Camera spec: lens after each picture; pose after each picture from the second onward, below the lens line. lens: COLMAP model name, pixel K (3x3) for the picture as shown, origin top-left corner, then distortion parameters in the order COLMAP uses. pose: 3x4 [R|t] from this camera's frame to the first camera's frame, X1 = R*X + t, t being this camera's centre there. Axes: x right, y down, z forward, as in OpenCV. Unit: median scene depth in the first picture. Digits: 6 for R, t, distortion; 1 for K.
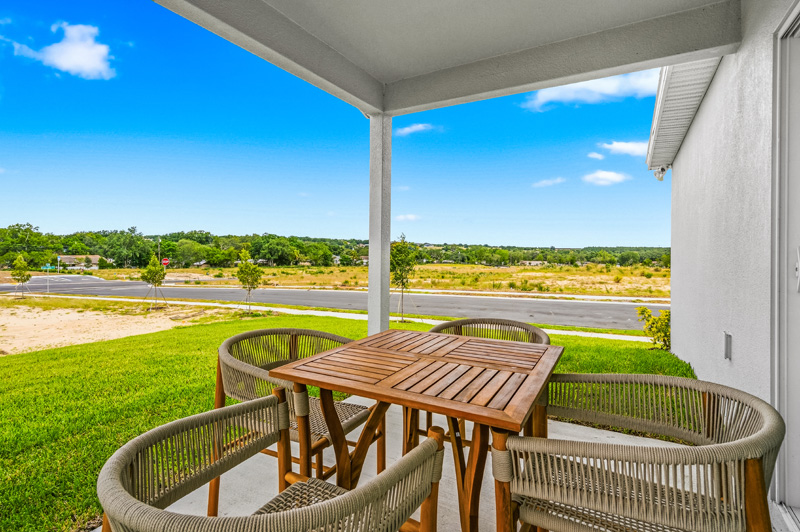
lens RADIAL K [[378.1, 0, 400.0], [0, 378.1, 266.0], [0, 0, 1]] dist [0.008845, -0.000289]
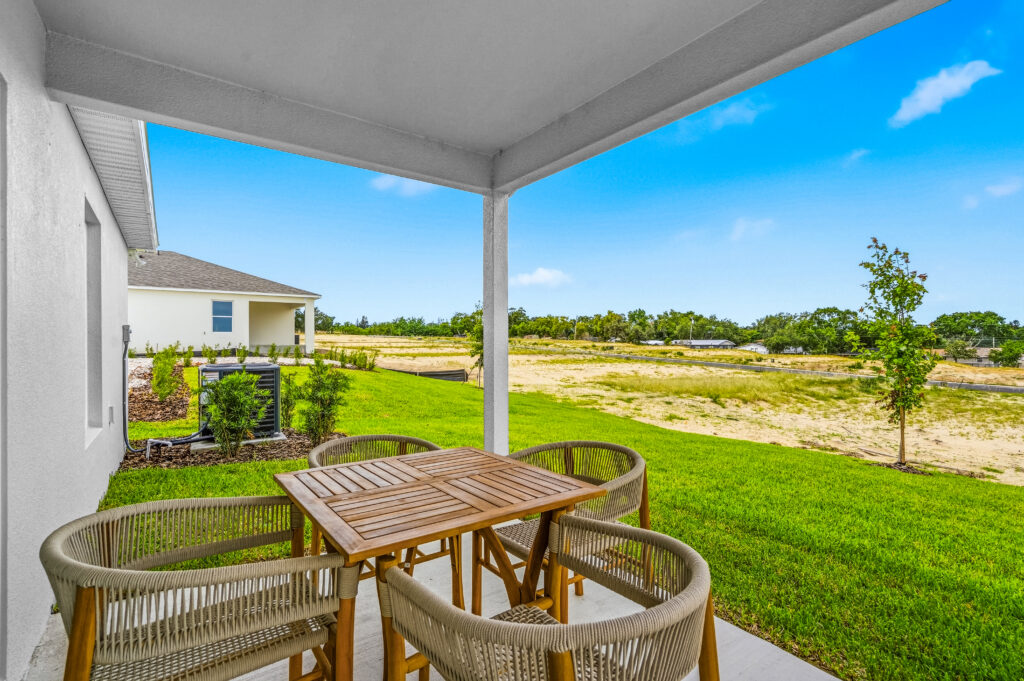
lens RADIAL K [[484.0, 0, 512.0], [0, 484.0, 340.5], [0, 0, 1]] dist [0.008845, -0.000289]
pose [[-0.396775, -0.003586, -0.917909, 1.194946], [-0.042404, 0.998996, 0.014427, -0.129081], [0.916936, 0.044647, -0.396529, 1.814062]]
